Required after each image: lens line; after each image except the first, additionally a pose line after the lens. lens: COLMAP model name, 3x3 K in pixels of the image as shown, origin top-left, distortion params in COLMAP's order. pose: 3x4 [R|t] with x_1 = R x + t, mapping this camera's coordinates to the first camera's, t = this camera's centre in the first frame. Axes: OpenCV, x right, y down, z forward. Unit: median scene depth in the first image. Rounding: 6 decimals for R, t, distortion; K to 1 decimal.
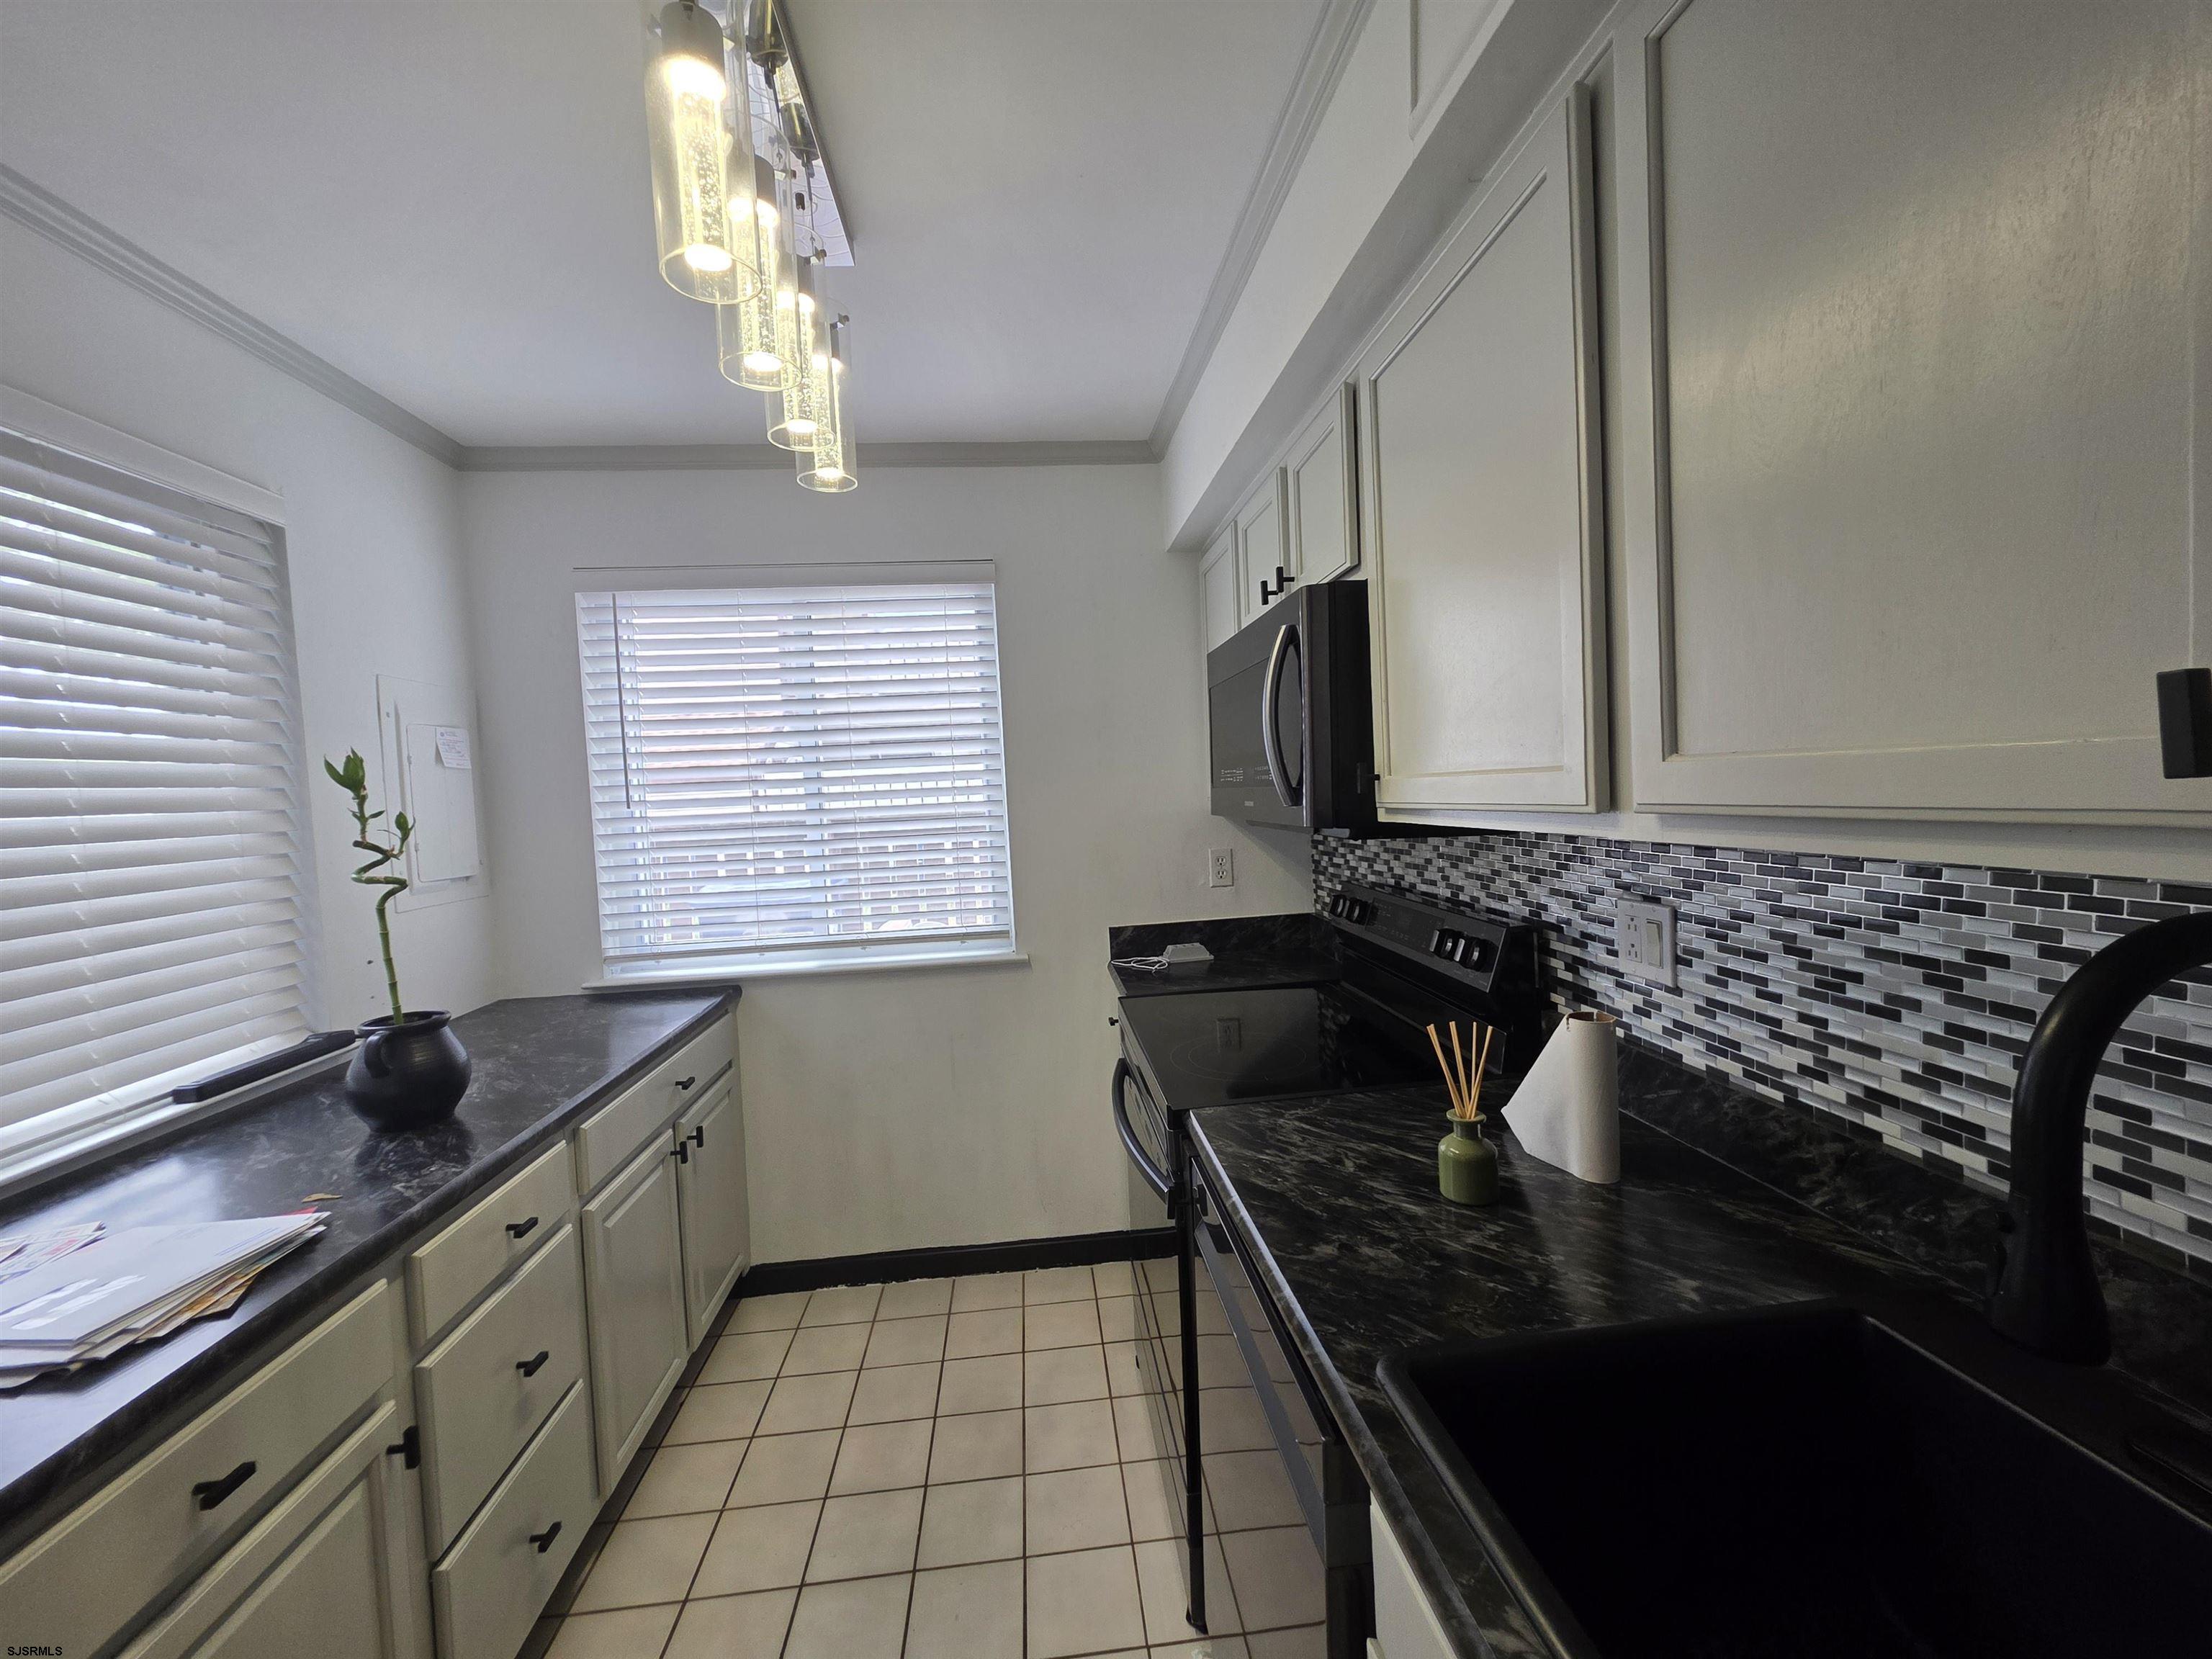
lens RADIAL K [[881.3, 0, 1100.8], [0, 881.3, 815.6], [0, 0, 1]] dist [0.000869, -0.000184]
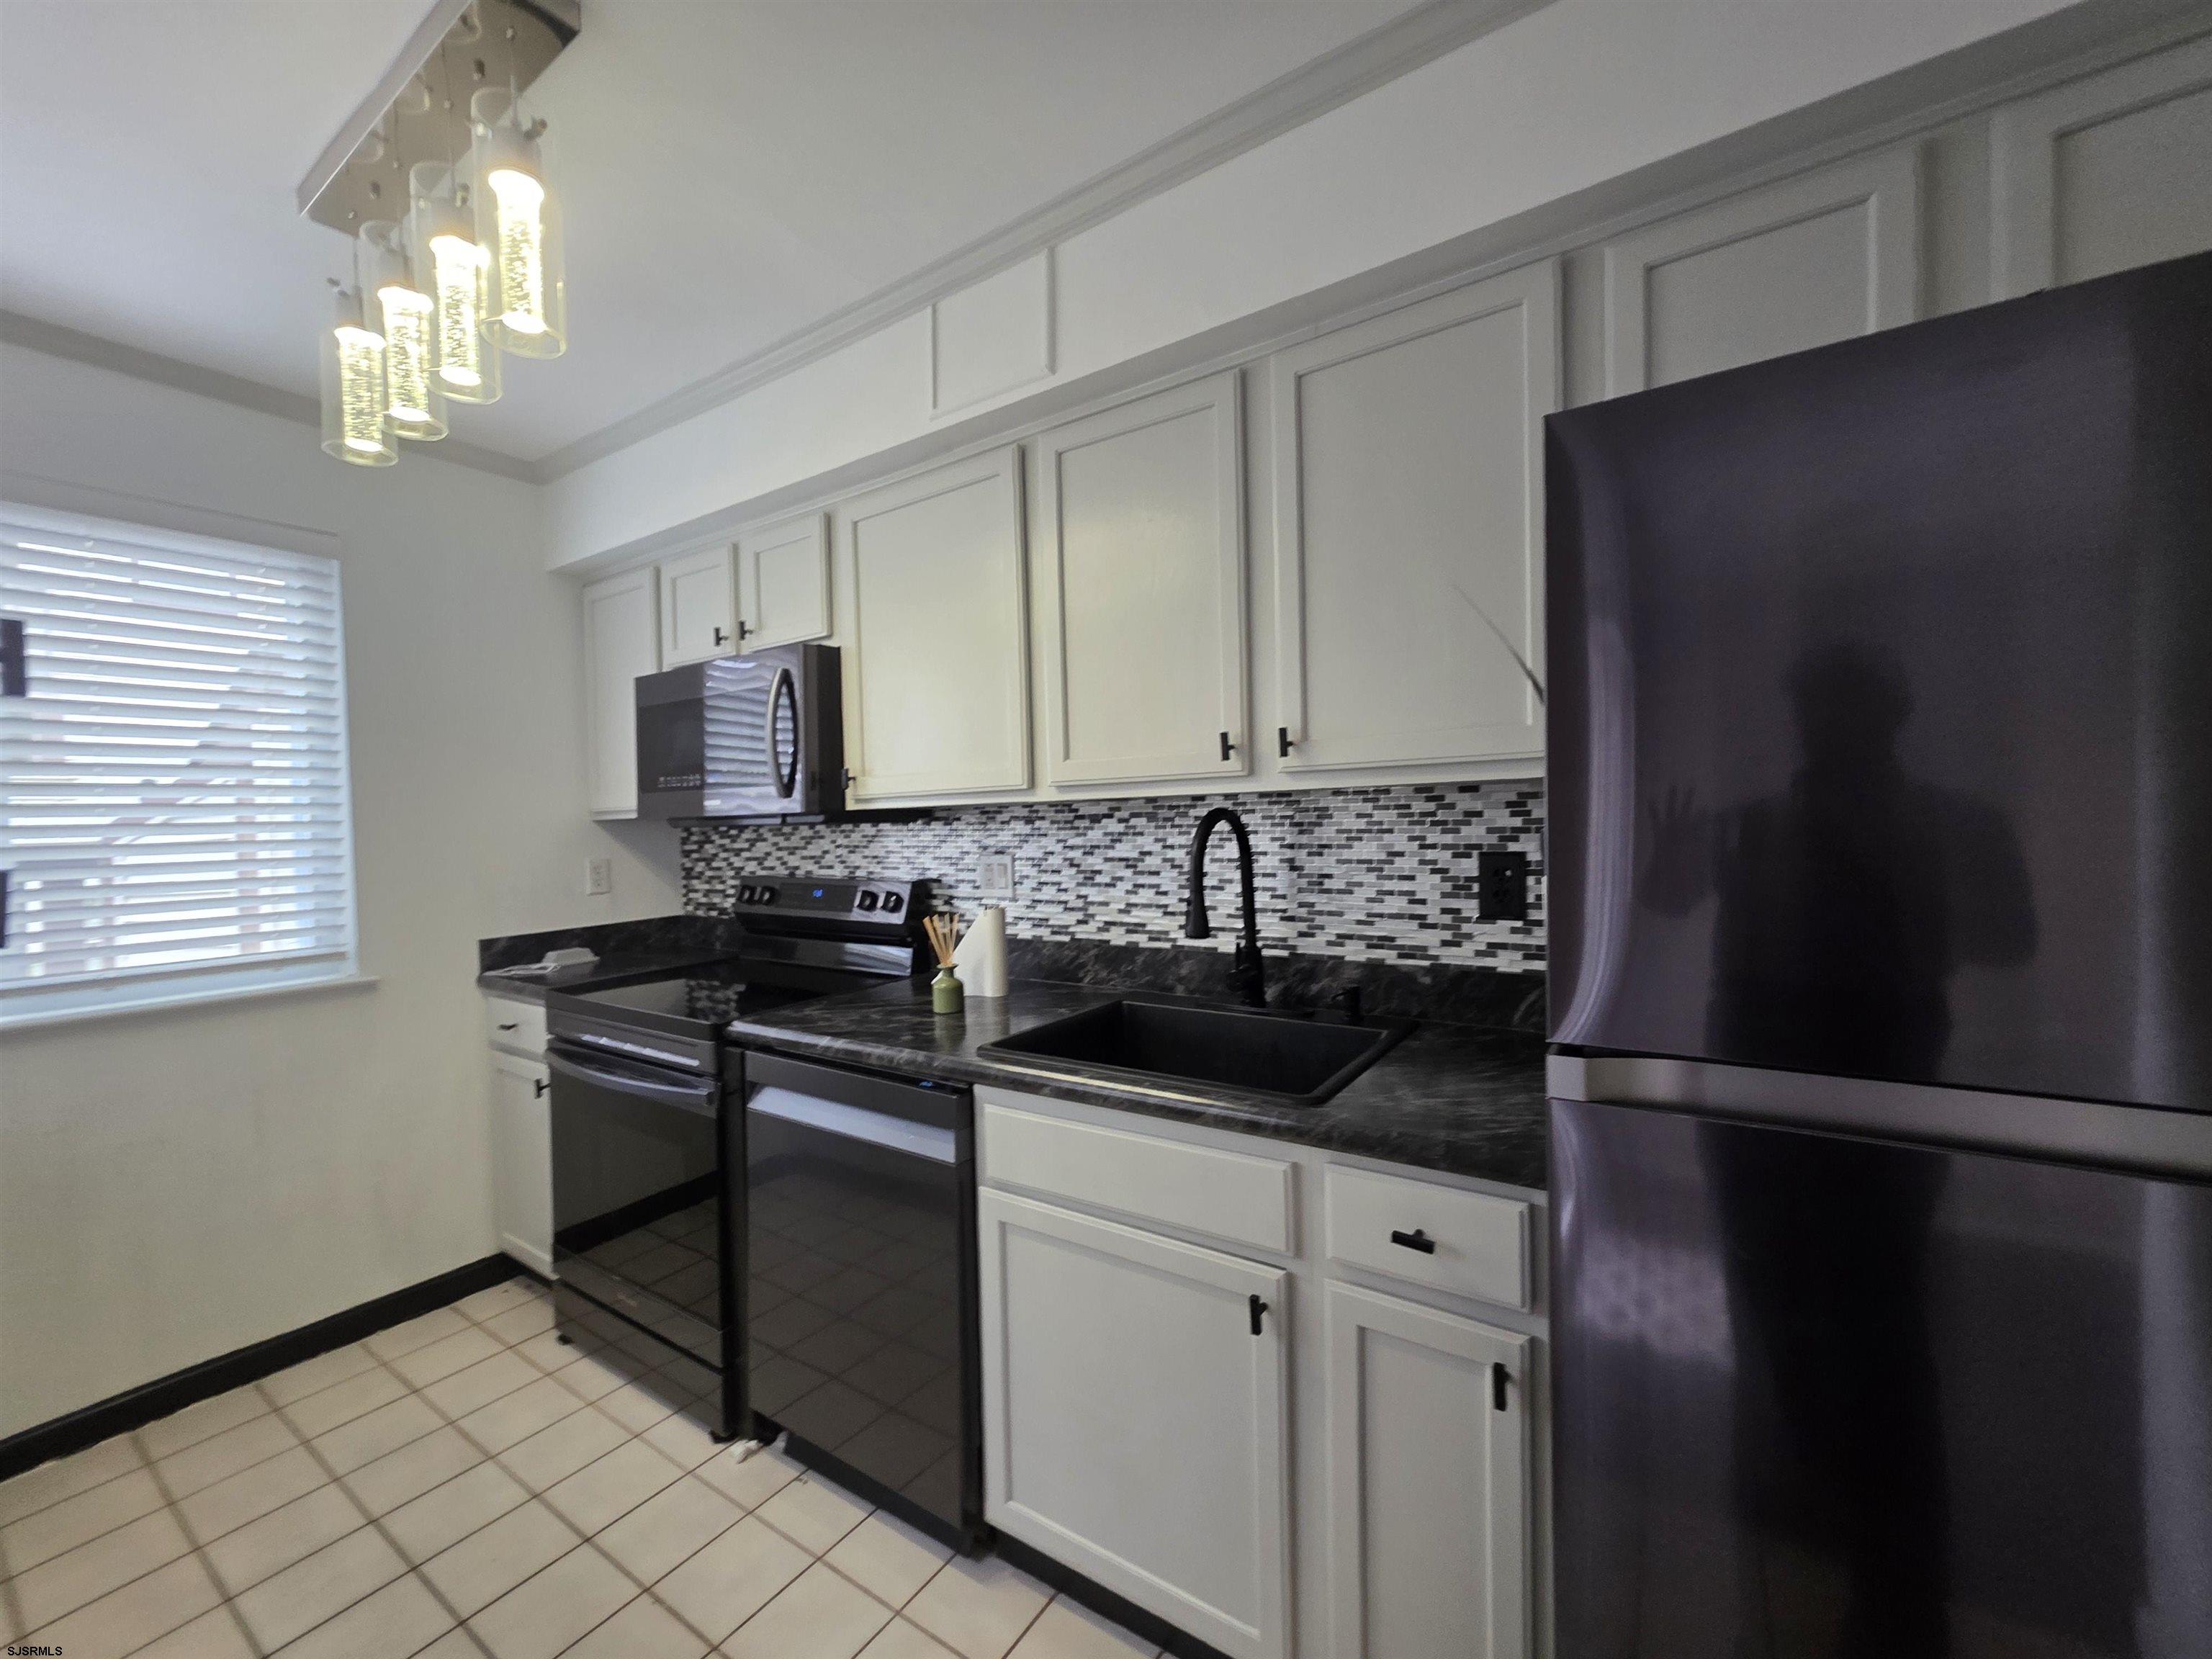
lens RADIAL K [[881.3, 0, 1100.8], [0, 881.3, 815.6], [0, 0, 1]] dist [0.000869, -0.000184]
pose [[0.634938, 0.029986, 0.771981, -0.658502], [0.021678, 0.998161, -0.056601, 0.130202], [-0.772259, 0.052673, 0.633120, -0.315219]]
